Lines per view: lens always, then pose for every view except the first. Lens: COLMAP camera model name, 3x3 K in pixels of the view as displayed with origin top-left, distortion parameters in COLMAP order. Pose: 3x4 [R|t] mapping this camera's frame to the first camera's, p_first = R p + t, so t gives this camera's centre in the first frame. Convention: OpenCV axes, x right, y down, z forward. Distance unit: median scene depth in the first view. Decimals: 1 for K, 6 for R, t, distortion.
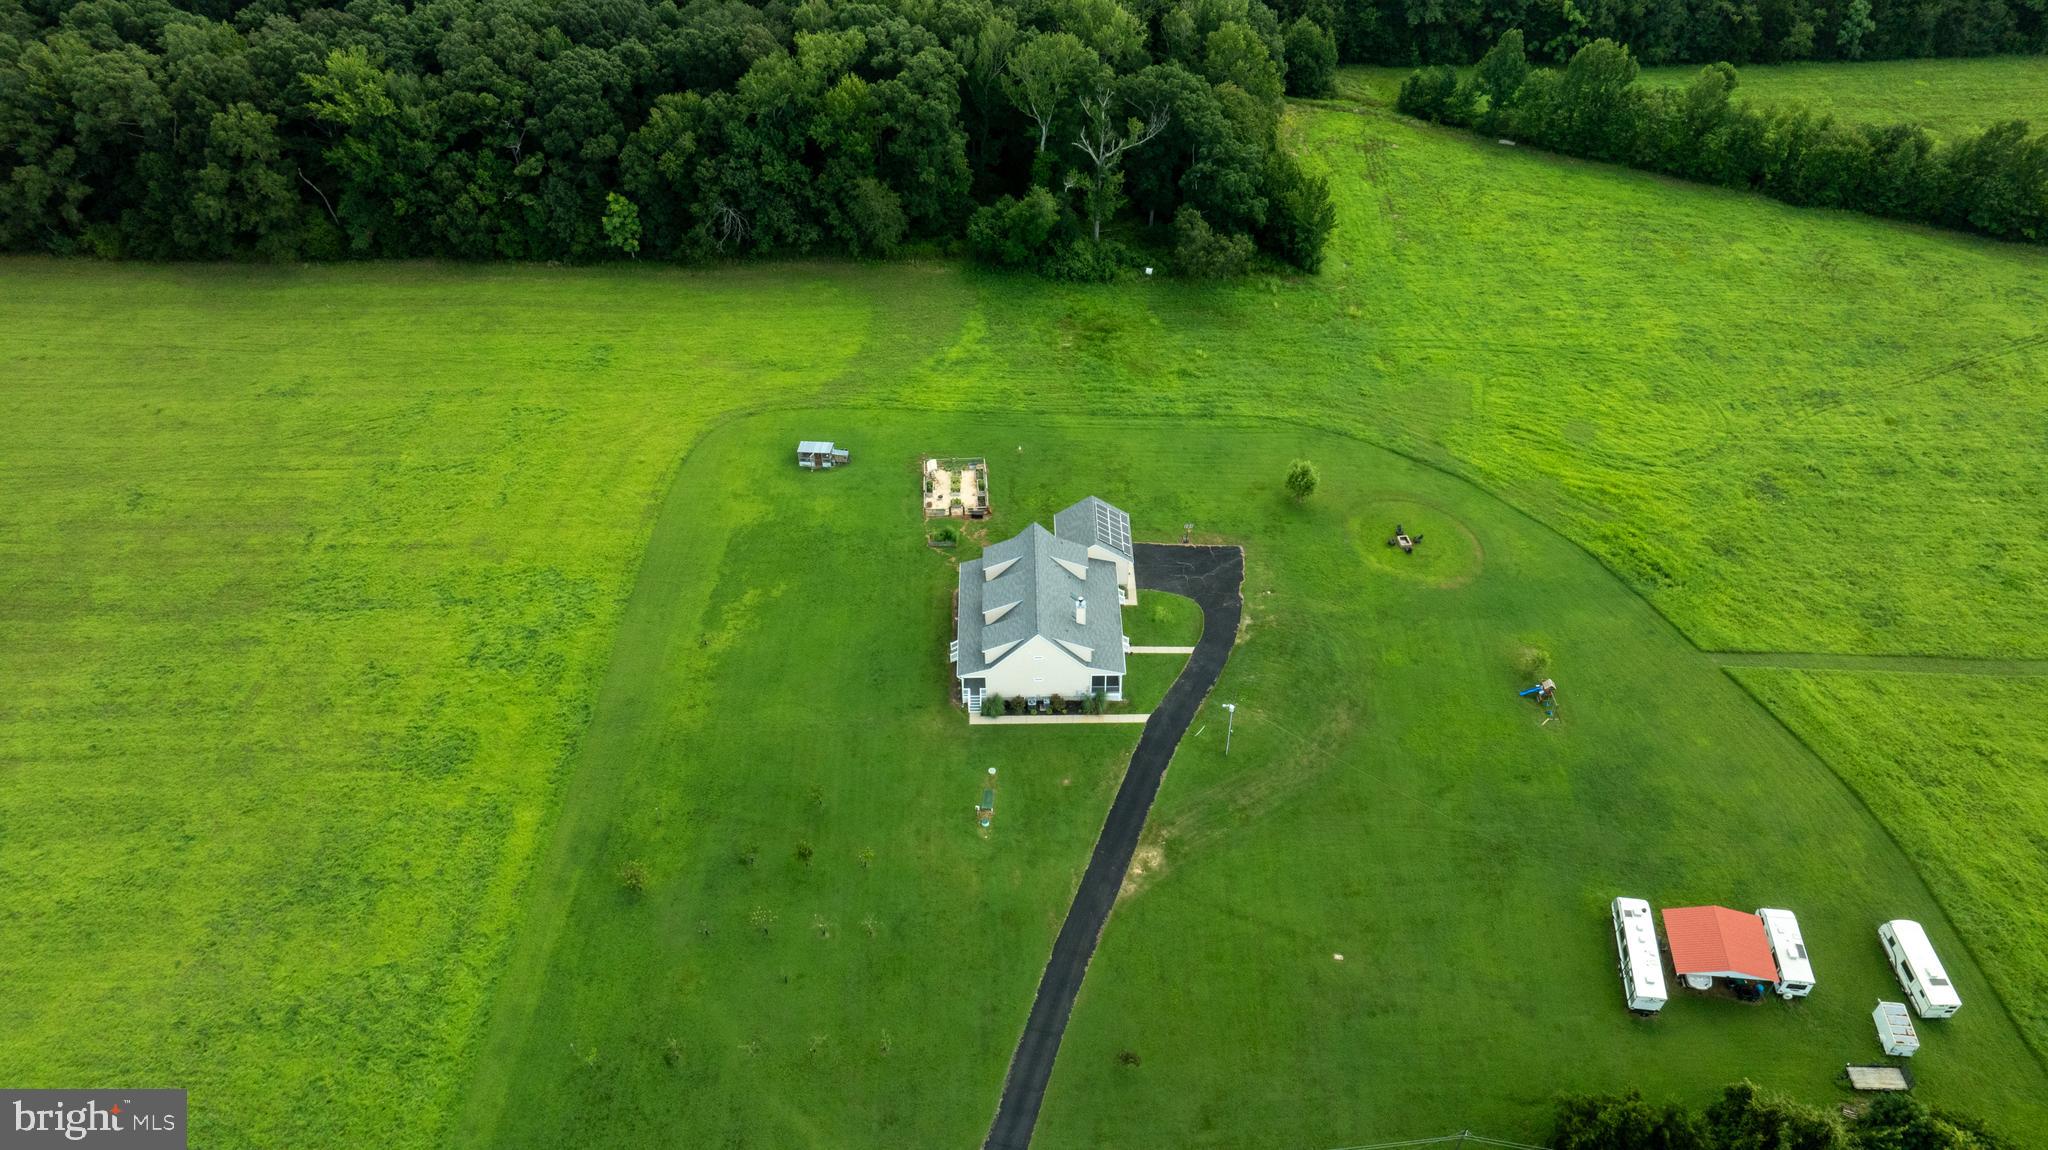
lens RADIAL K [[1452.3, 0, 1024.0], [0, 1452.3, 575.0], [0, 0, 1]] dist [-0.048753, 0.045162]
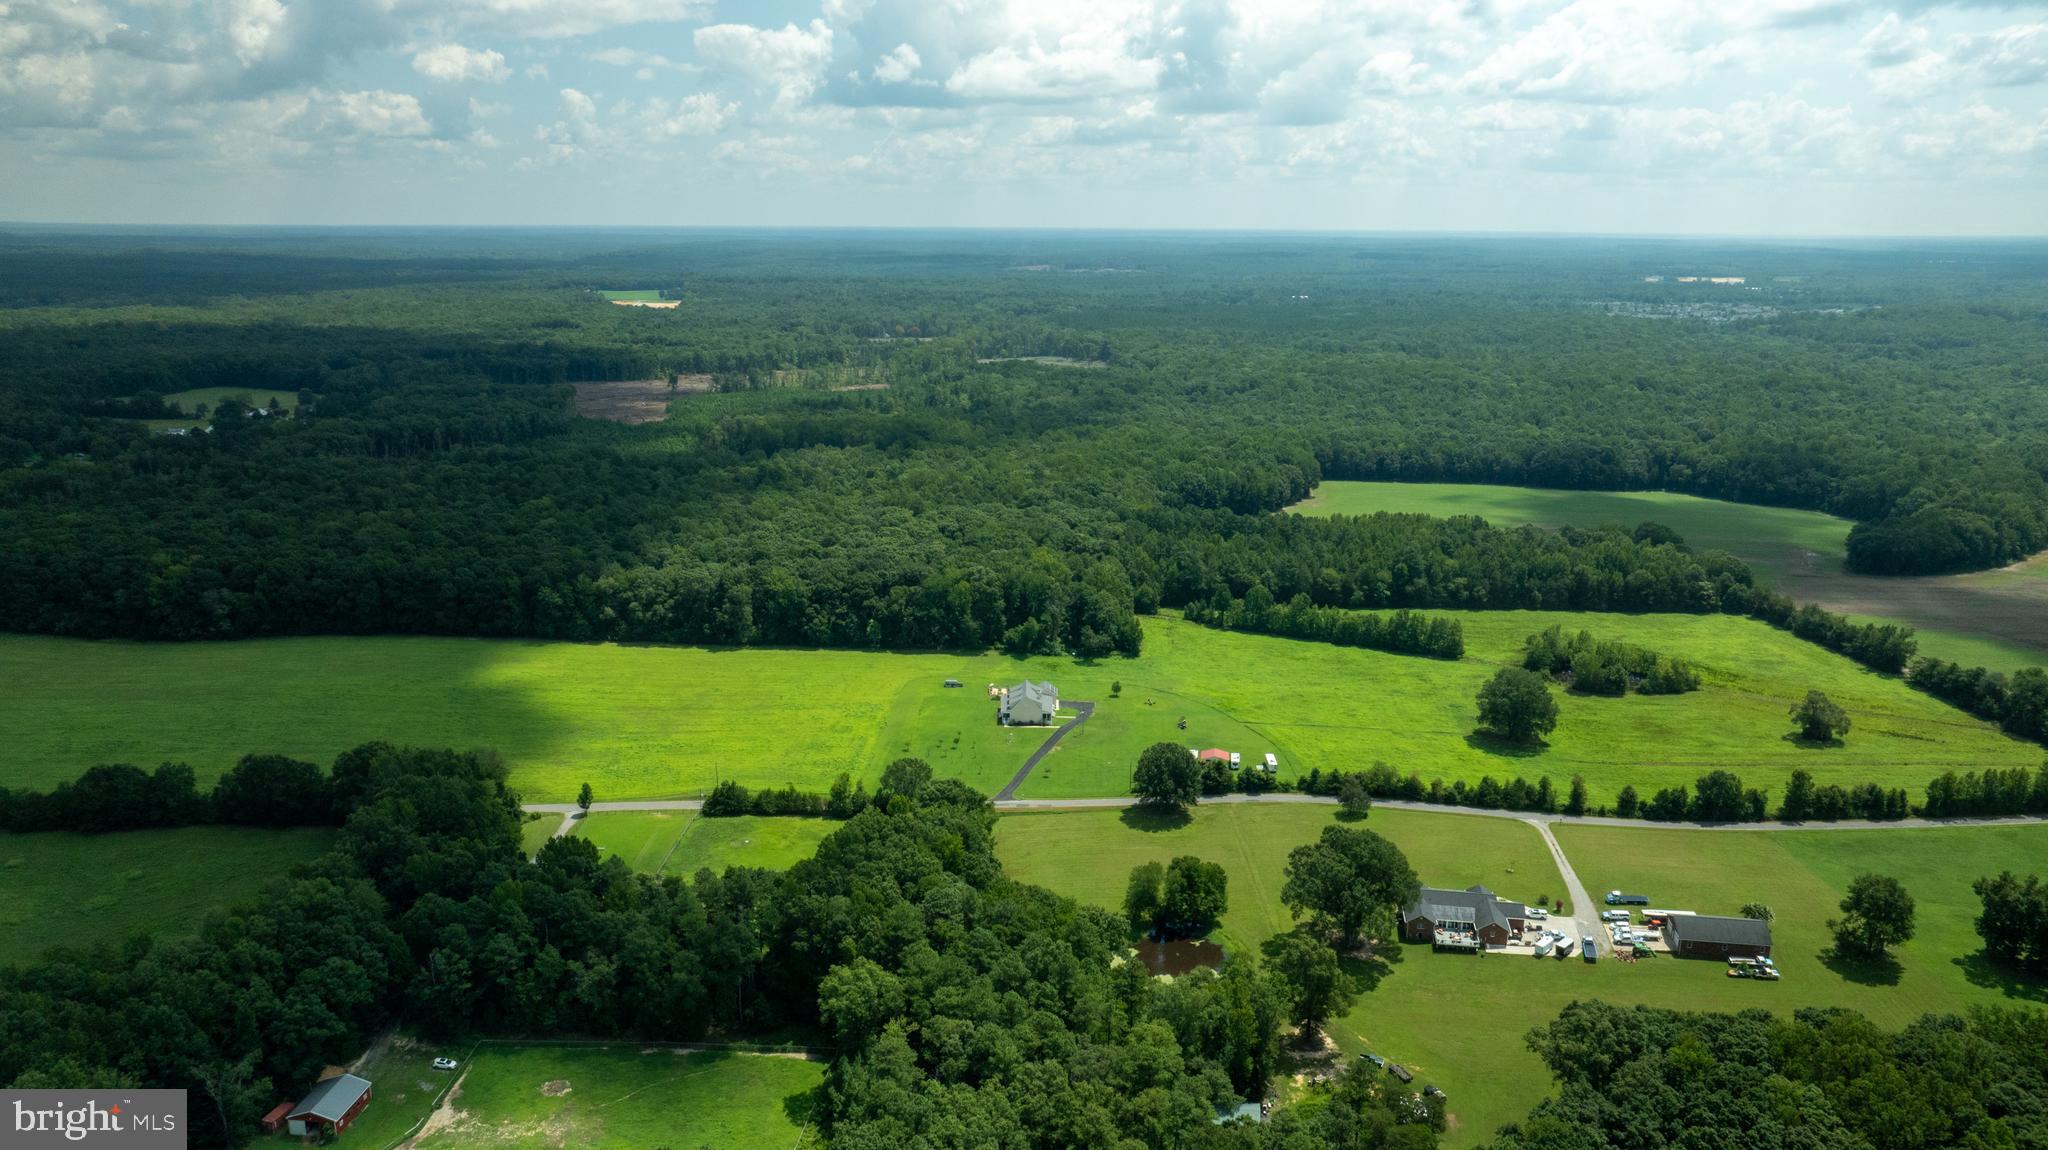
lens RADIAL K [[1409.3, 0, 1023.3], [0, 1409.3, 610.5], [0, 0, 1]] dist [-0.043104, 0.046227]
pose [[0.999745, 0.019857, -0.010772, 0.027105], [-0.022584, 0.890551, -0.454323, 1.075960], [0.000572, 0.454450, 0.890772, -1.593680]]
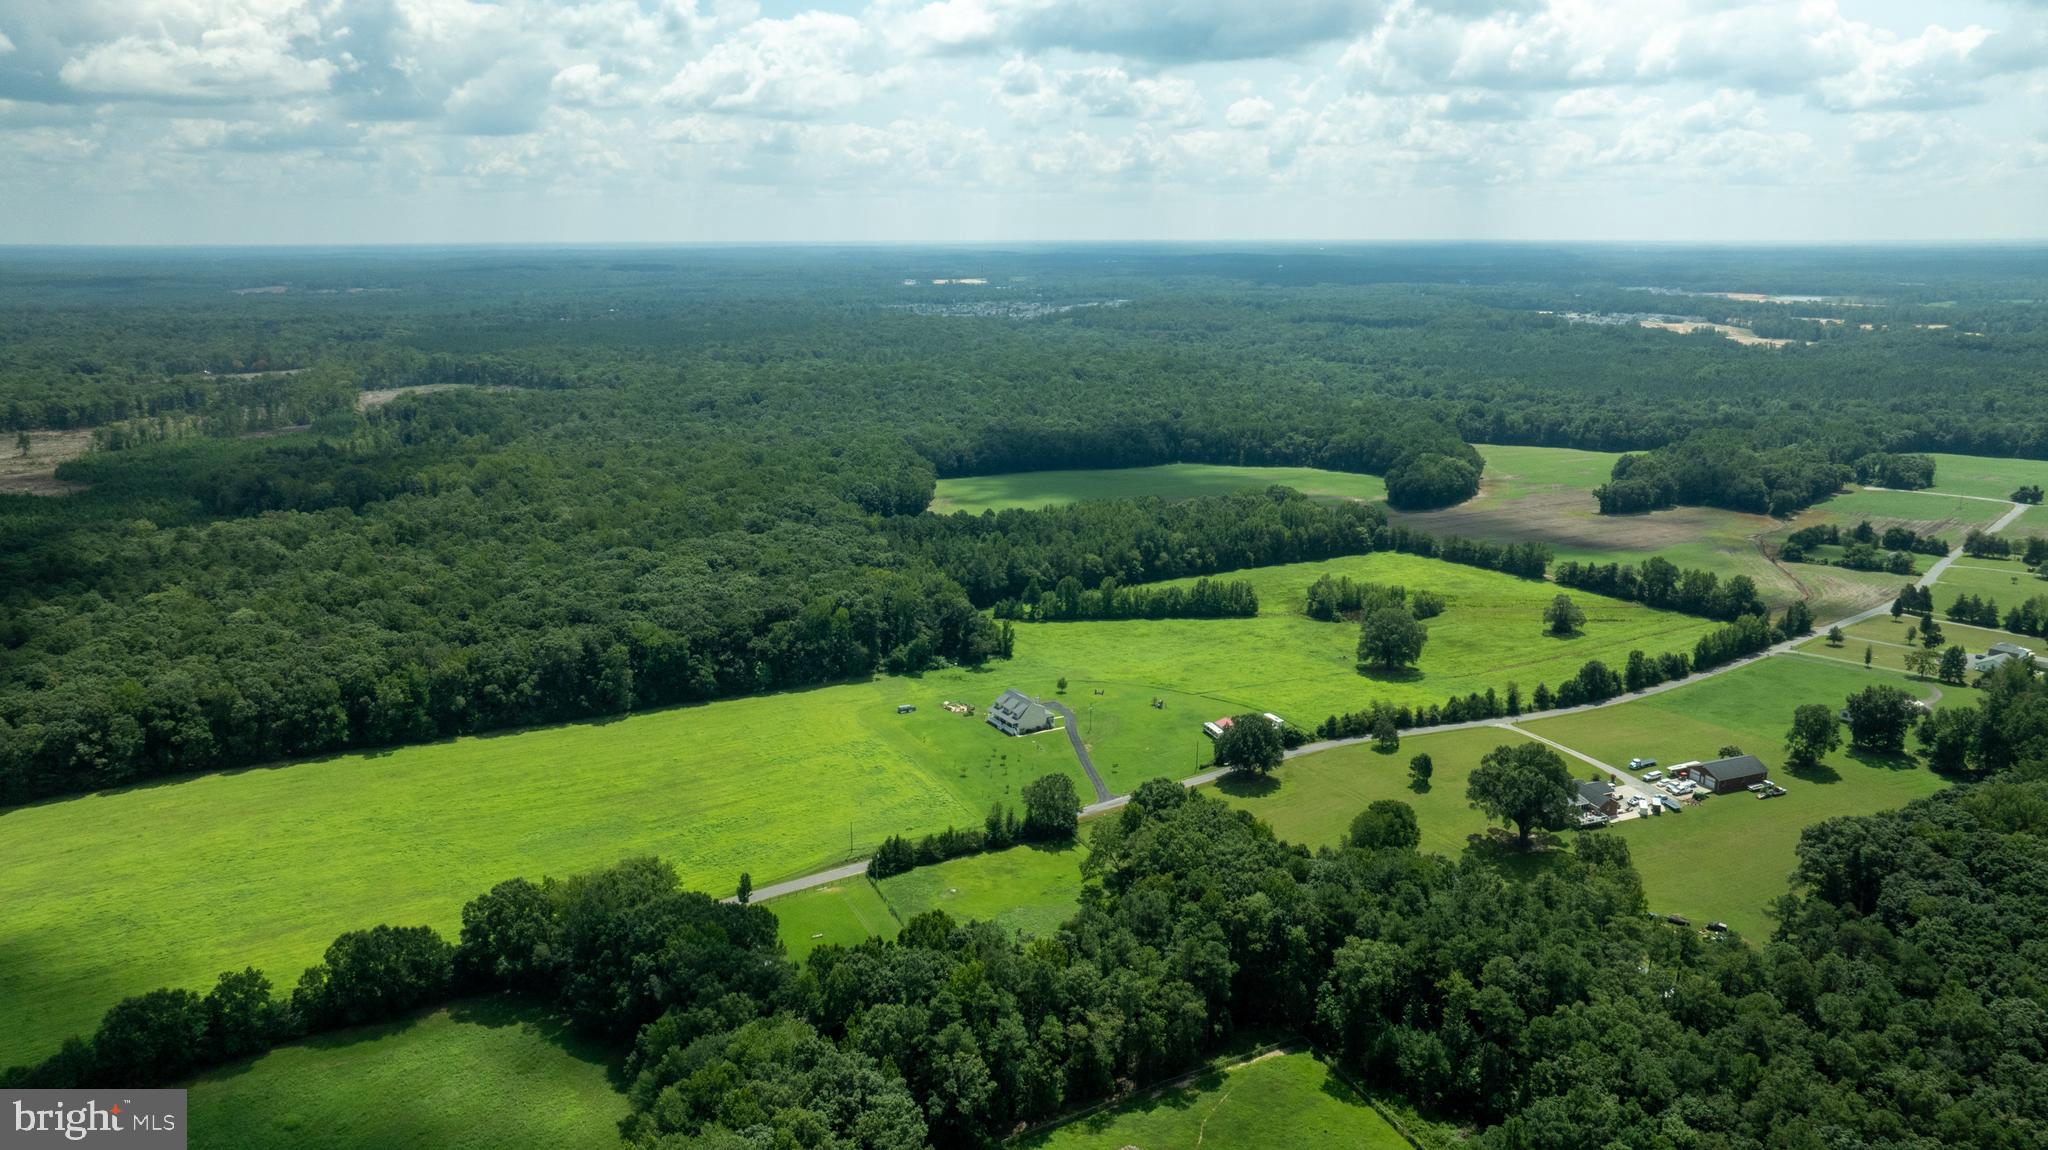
lens RADIAL K [[1409.3, 0, 1023.3], [0, 1409.3, 610.5], [0, 0, 1]] dist [-0.043104, 0.046227]
pose [[0.870305, -0.118460, 0.478054, -1.245446], [0.327266, 0.864460, -0.381583, 0.882070], [-0.368056, 0.488544, 0.791113, -1.360568]]
